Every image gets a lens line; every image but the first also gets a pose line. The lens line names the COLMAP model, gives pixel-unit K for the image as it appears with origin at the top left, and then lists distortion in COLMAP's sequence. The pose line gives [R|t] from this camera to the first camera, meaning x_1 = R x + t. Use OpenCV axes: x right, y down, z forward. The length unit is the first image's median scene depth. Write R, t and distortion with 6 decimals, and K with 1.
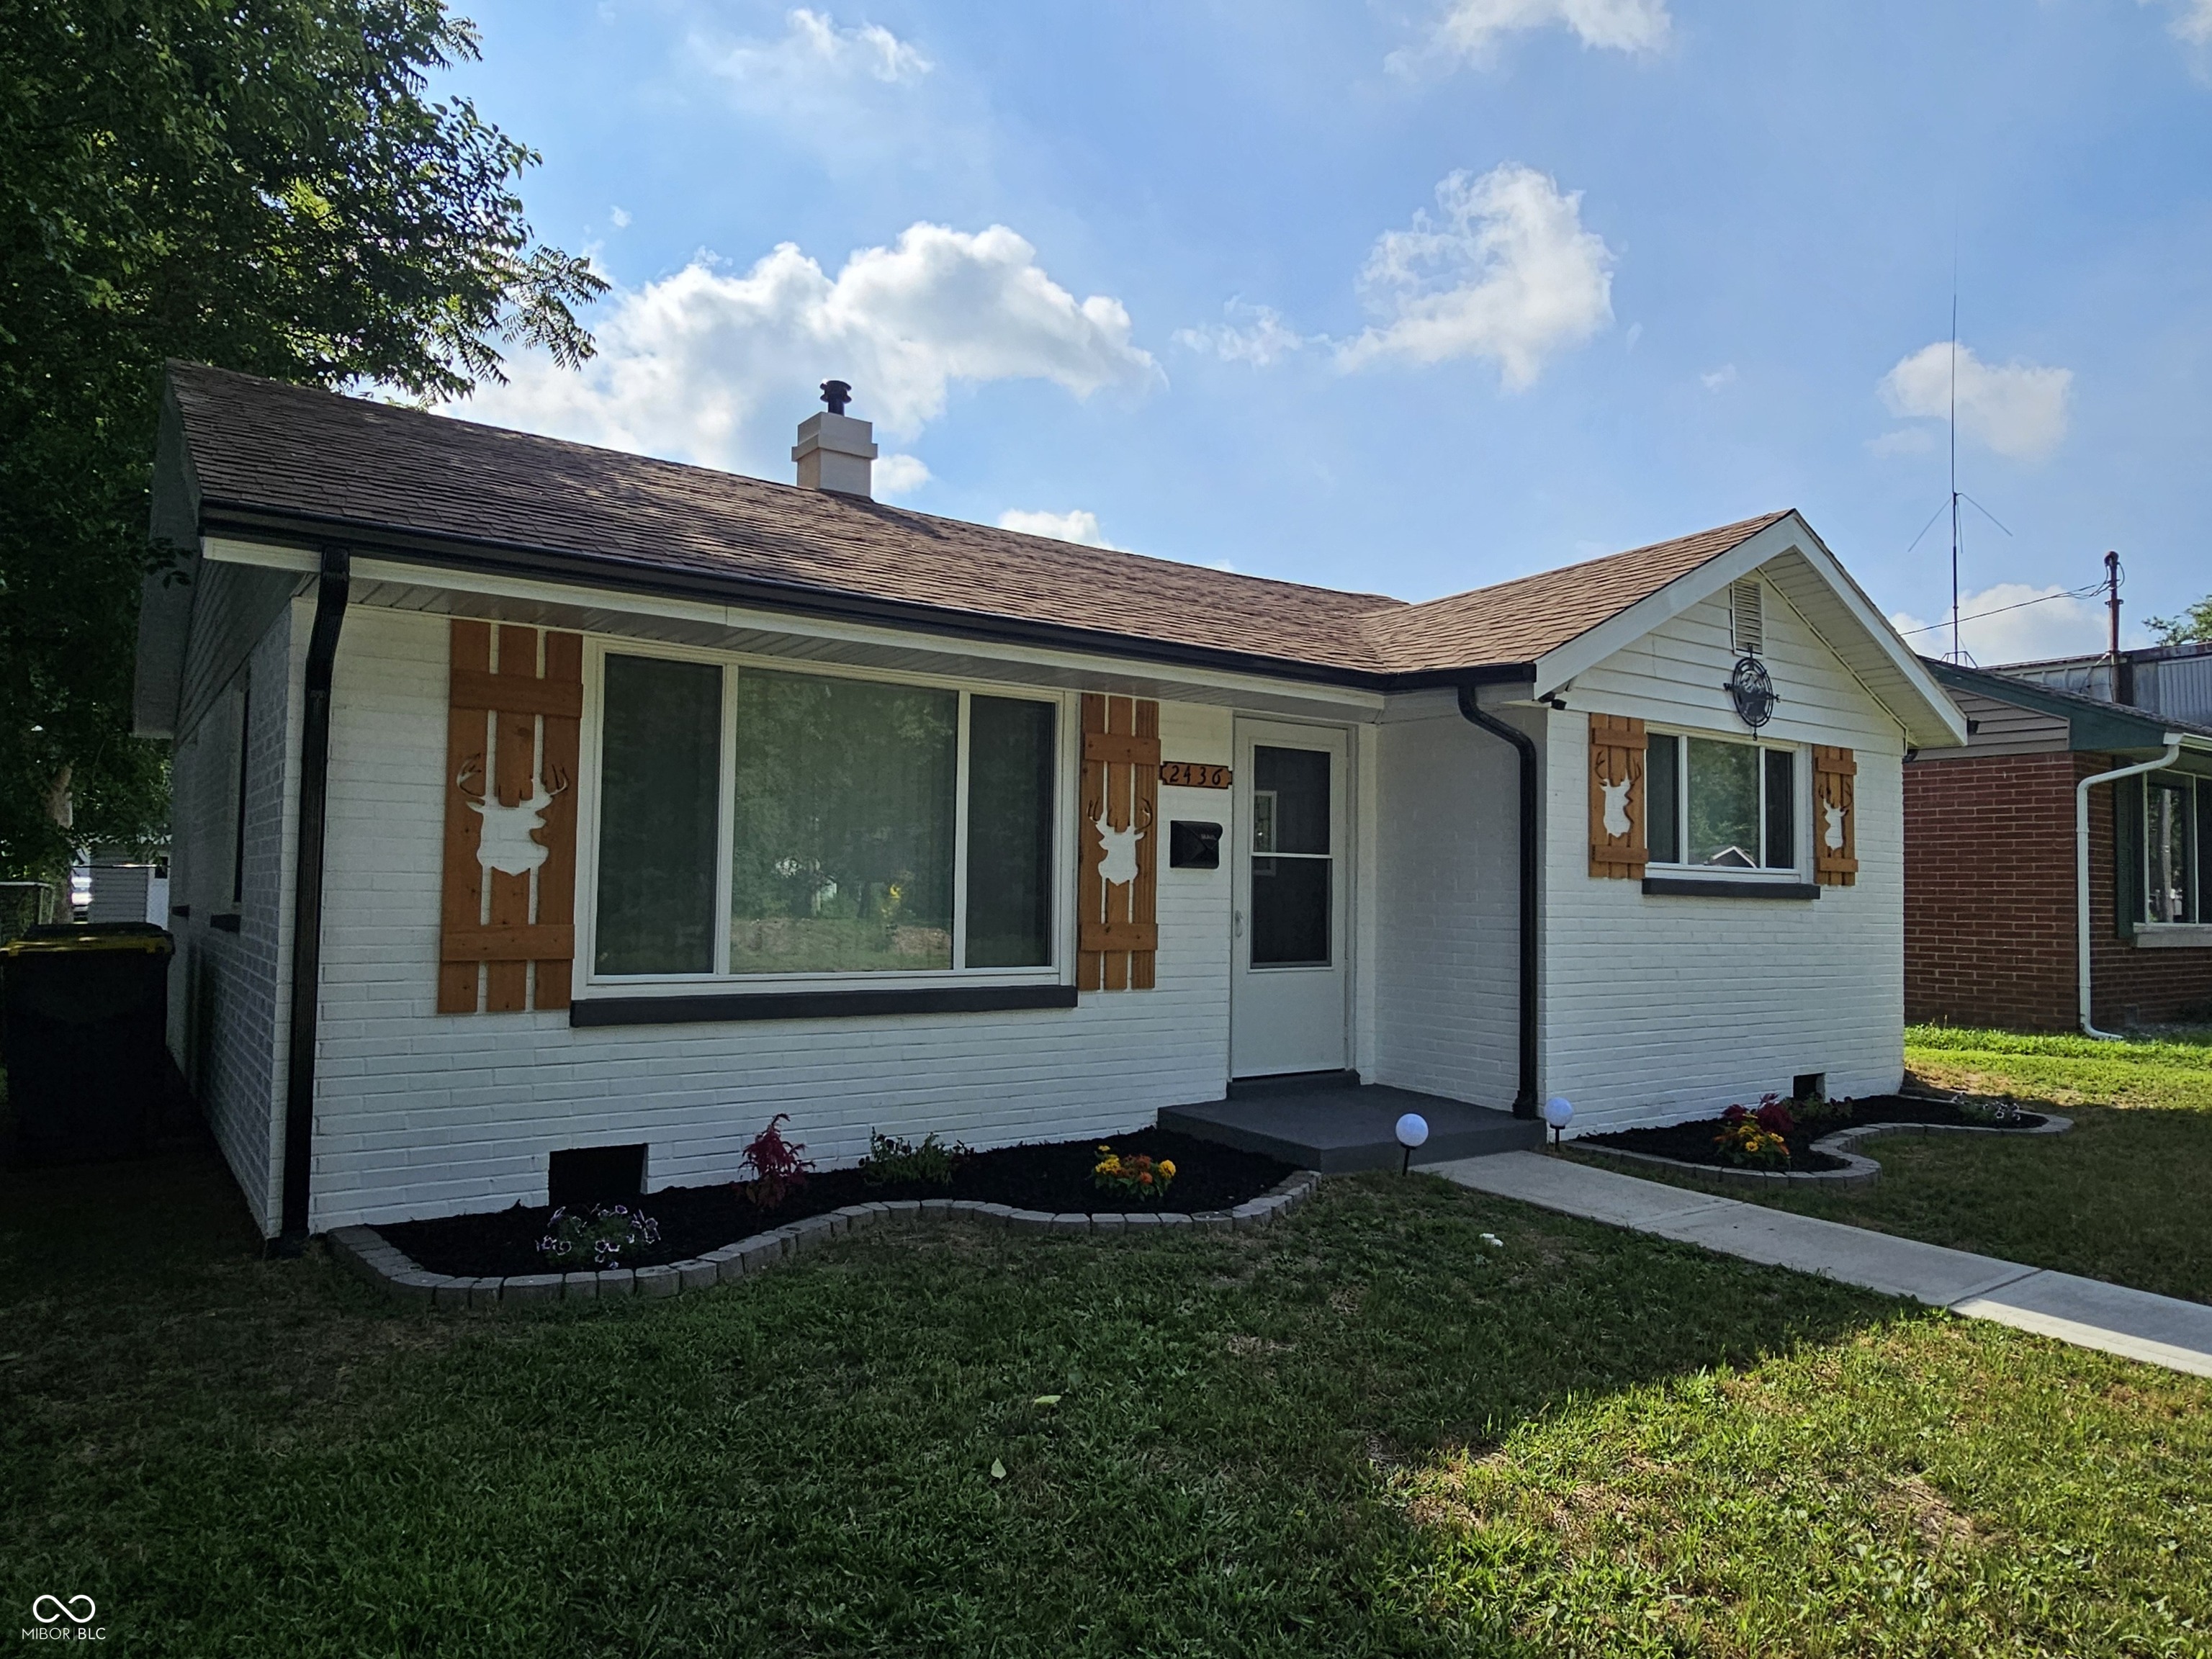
lens RADIAL K [[1409.1, 0, 1105.5], [0, 1409.1, 844.9], [0, 0, 1]] dist [-0.005682, 0.003614]
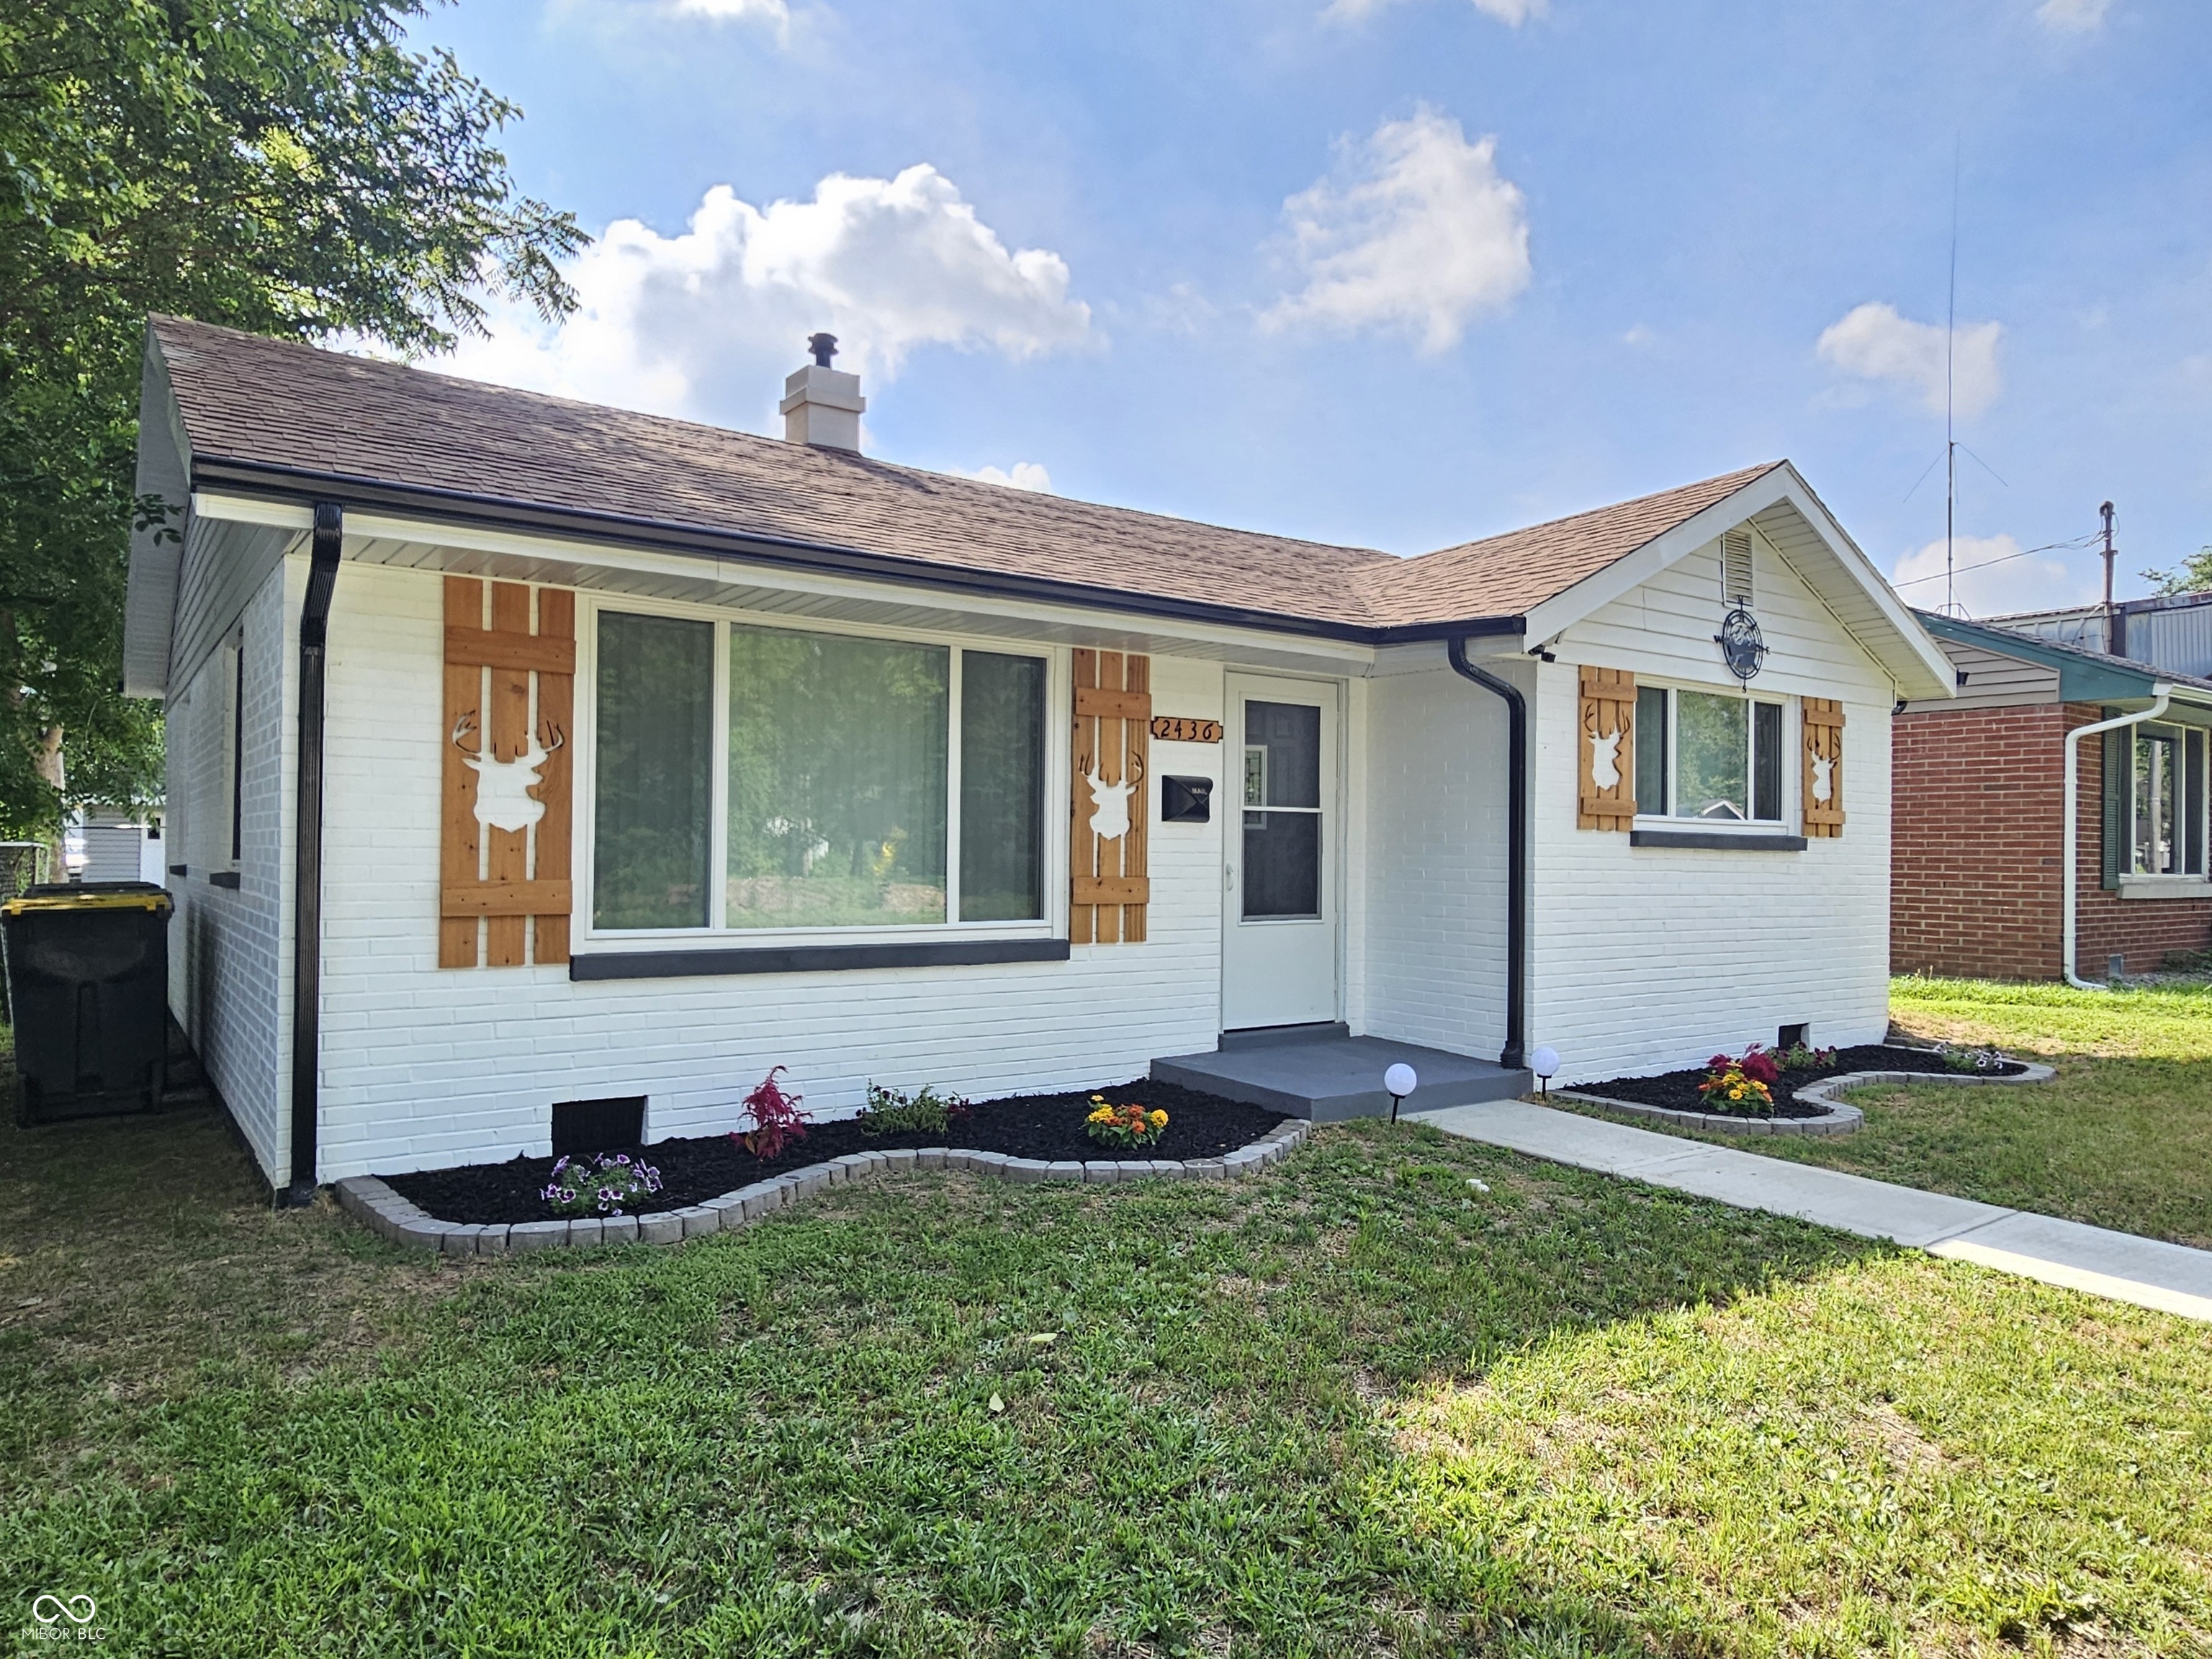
lens RADIAL K [[1409.1, 0, 1097.1], [0, 1409.1, 852.5], [0, 0, 1]] dist [-0.005682, 0.003614]
pose [[0.999991, -0.004267, 0.000351, -0.000532], [0.004252, 0.999349, 0.035822, 0.001803], [-0.000504, -0.035820, 0.999358, -0.006837]]
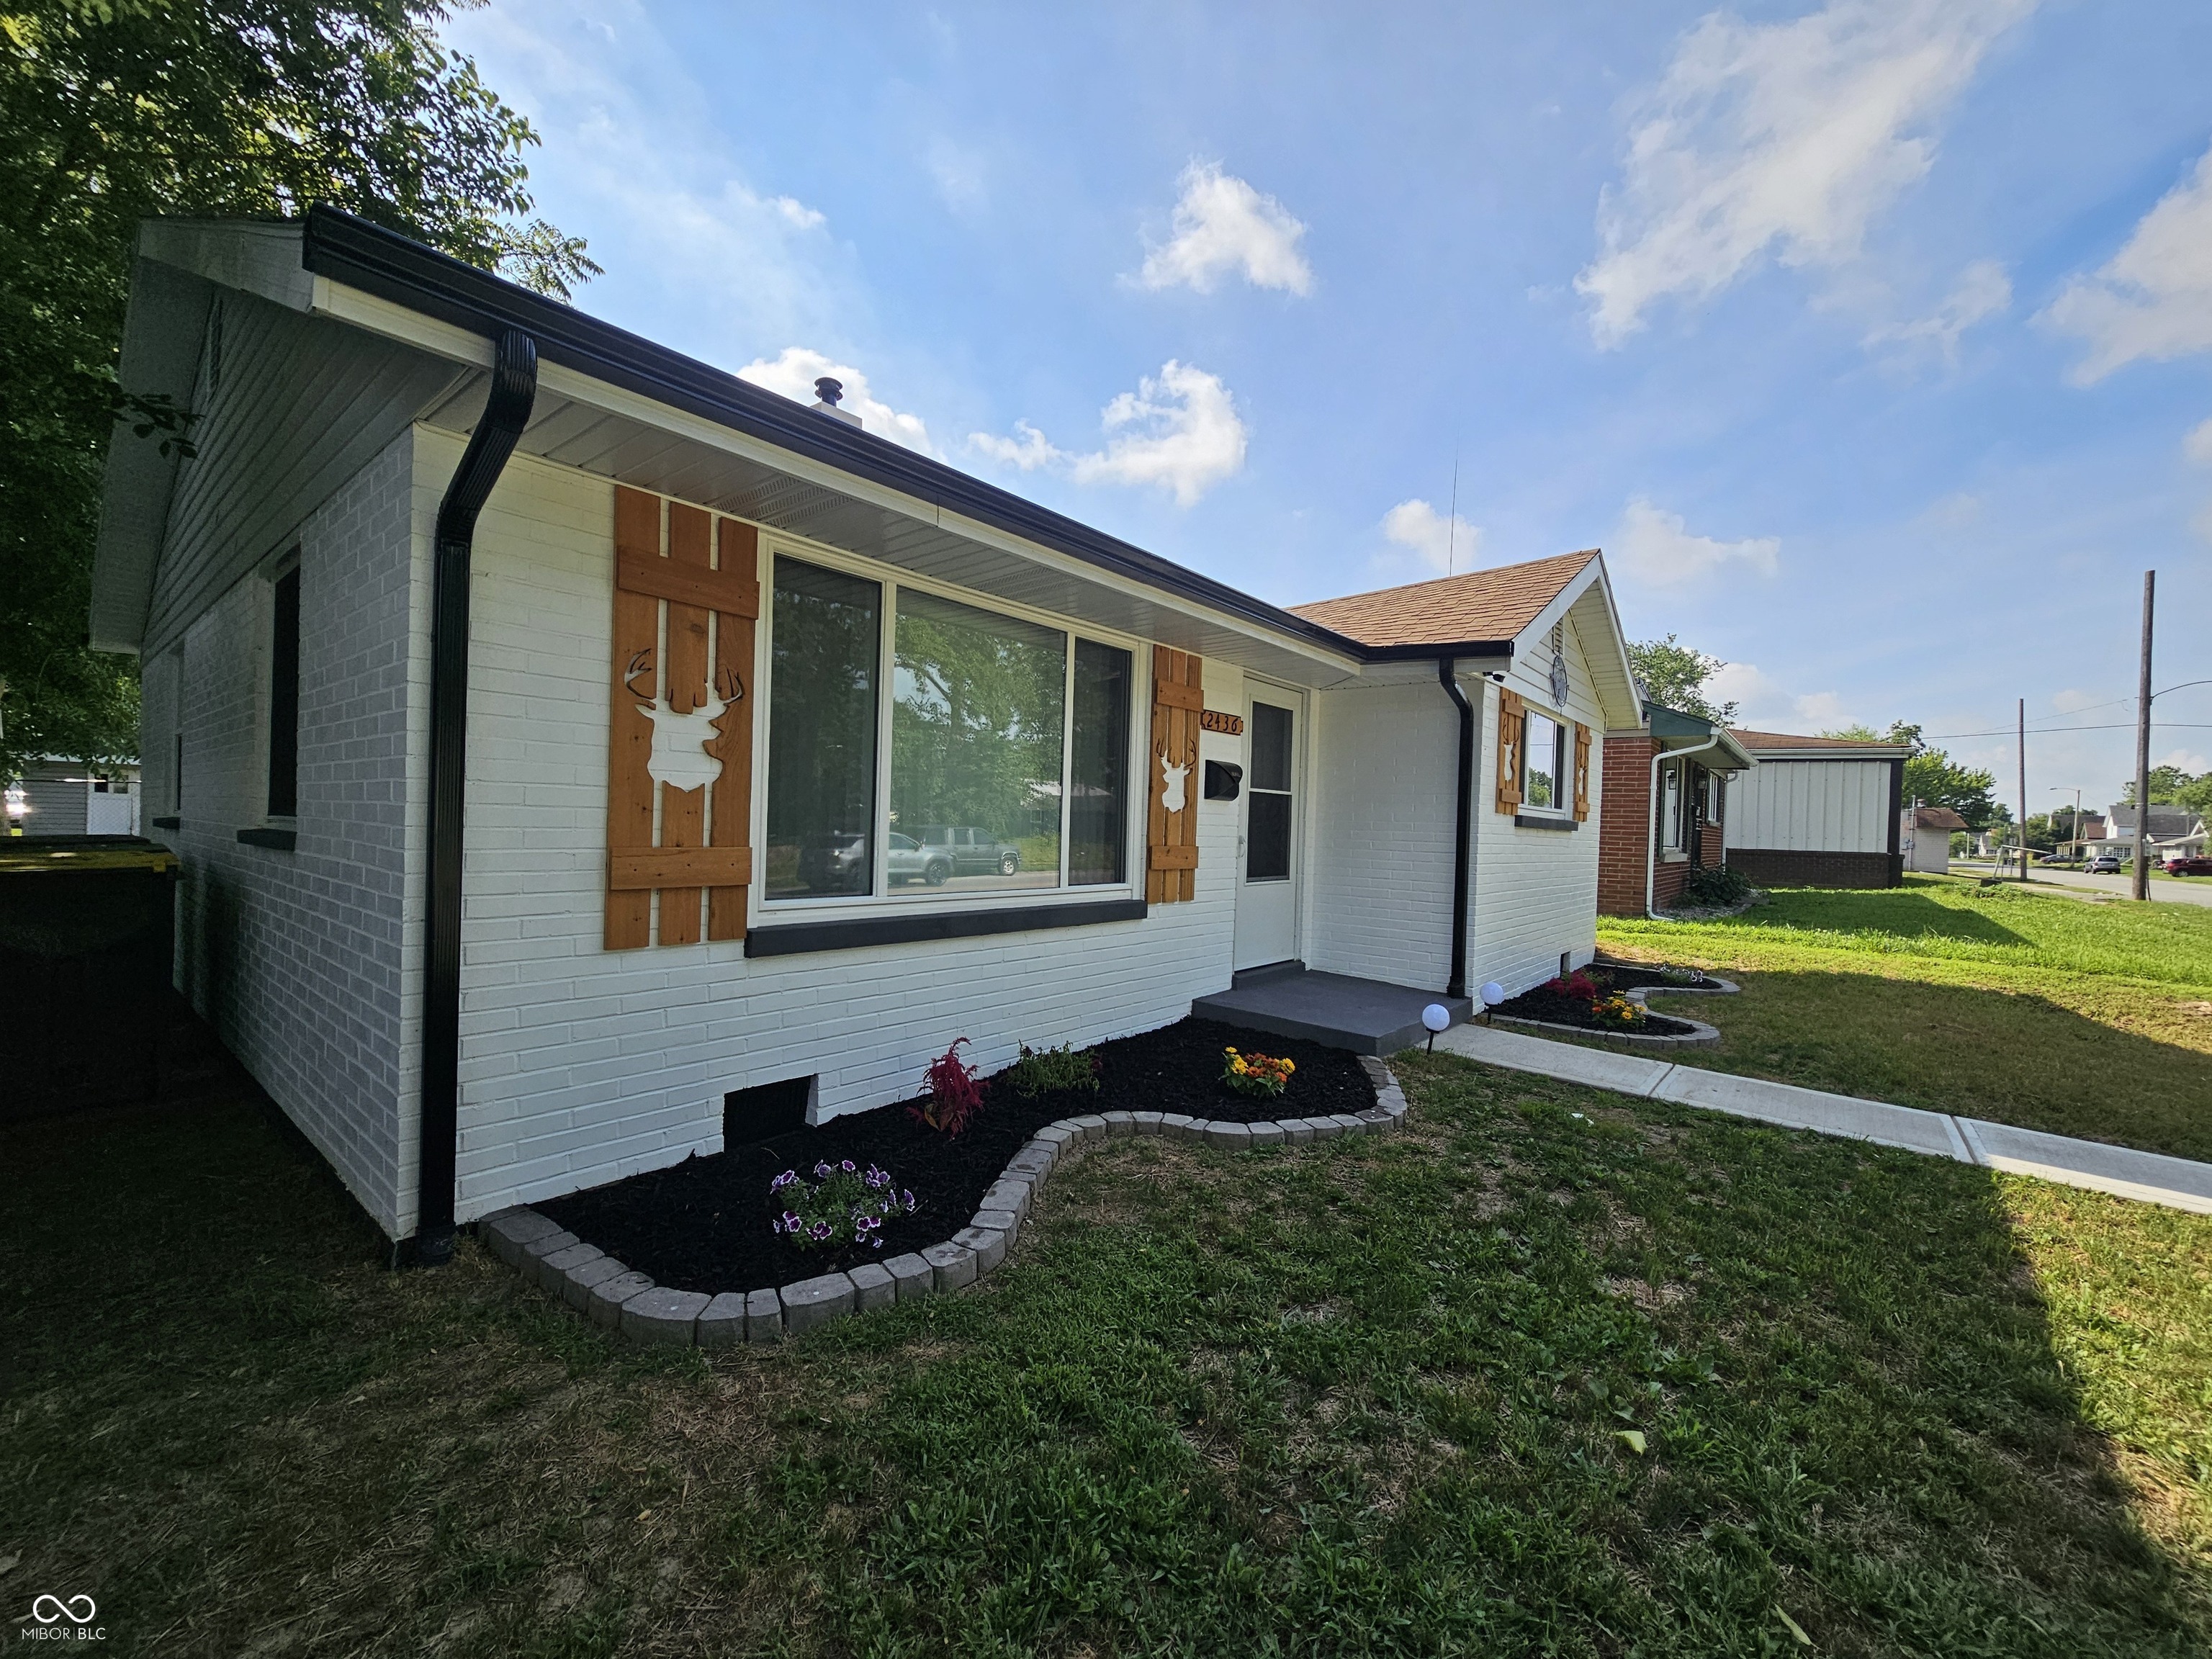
lens RADIAL K [[900.9, 0, 1101.1], [0, 900.9, 842.2], [0, 0, 1]] dist [-0.000332, -0.000414]
pose [[0.968124, 0.008815, 0.250316, -0.229935], [-0.023941, 0.998061, 0.057450, 0.010877], [-0.249325, -0.061611, 0.966458, 0.285830]]
